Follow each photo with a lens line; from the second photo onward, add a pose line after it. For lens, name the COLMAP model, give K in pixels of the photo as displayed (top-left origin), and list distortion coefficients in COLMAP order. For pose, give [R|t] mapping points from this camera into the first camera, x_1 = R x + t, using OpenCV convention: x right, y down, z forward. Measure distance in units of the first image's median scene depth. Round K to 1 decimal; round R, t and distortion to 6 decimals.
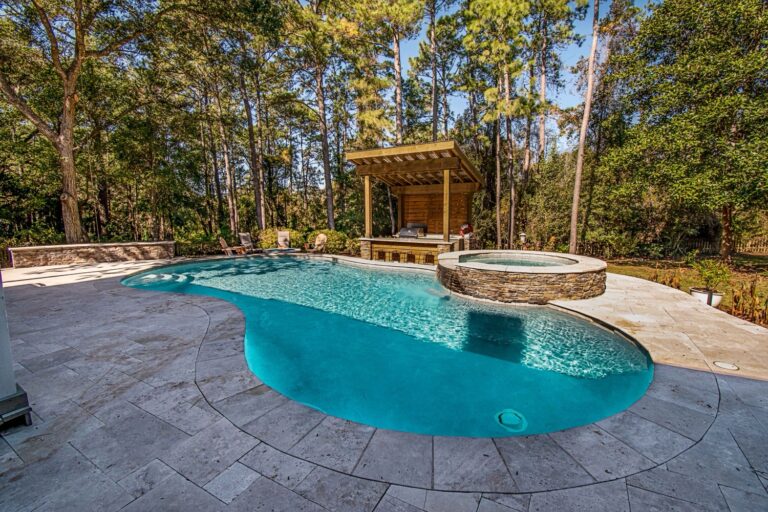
lens RADIAL K [[336.6, 0, 370.7], [0, 336.6, 246.0], [0, 0, 1]] dist [0.014030, -0.019747]
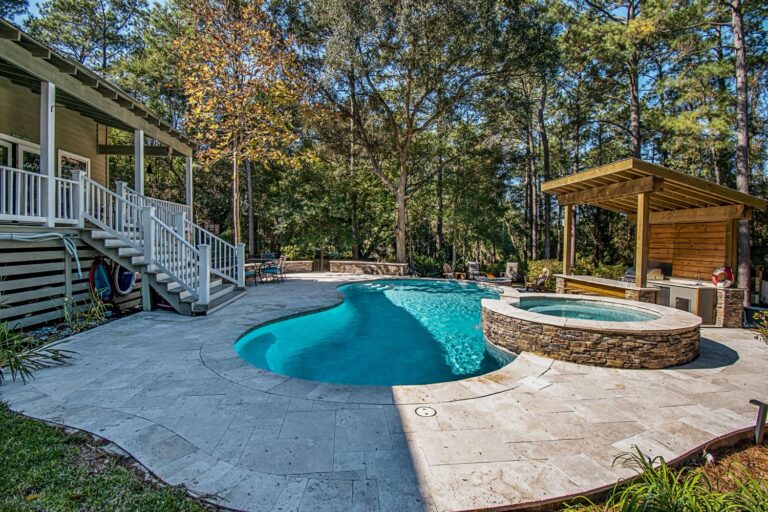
lens RADIAL K [[346.5, 0, 383.3], [0, 346.5, 241.4], [0, 0, 1]] dist [-0.010567, -0.000374]
pose [[0.607143, 0.012375, -0.794496, 0.683900], [-0.093056, 0.994106, -0.055628, -0.026031], [0.789125, 0.107707, 0.604716, 0.090357]]
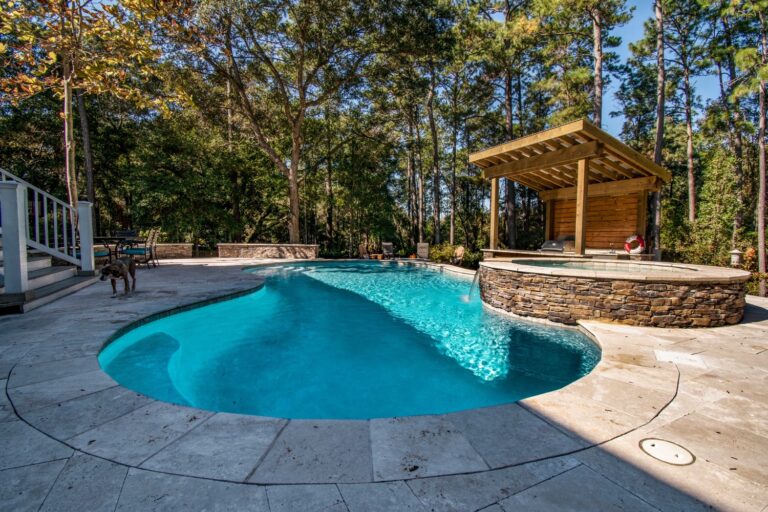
lens RADIAL K [[342.0, 0, 384.0], [0, 342.0, 256.0], [0, 0, 1]] dist [0.012712, -0.021227]
pose [[0.841851, 0.044809, -0.537847, 0.376337], [-0.067842, 0.997429, -0.023090, 0.054295], [0.535429, 0.055927, 0.842726, 0.159048]]
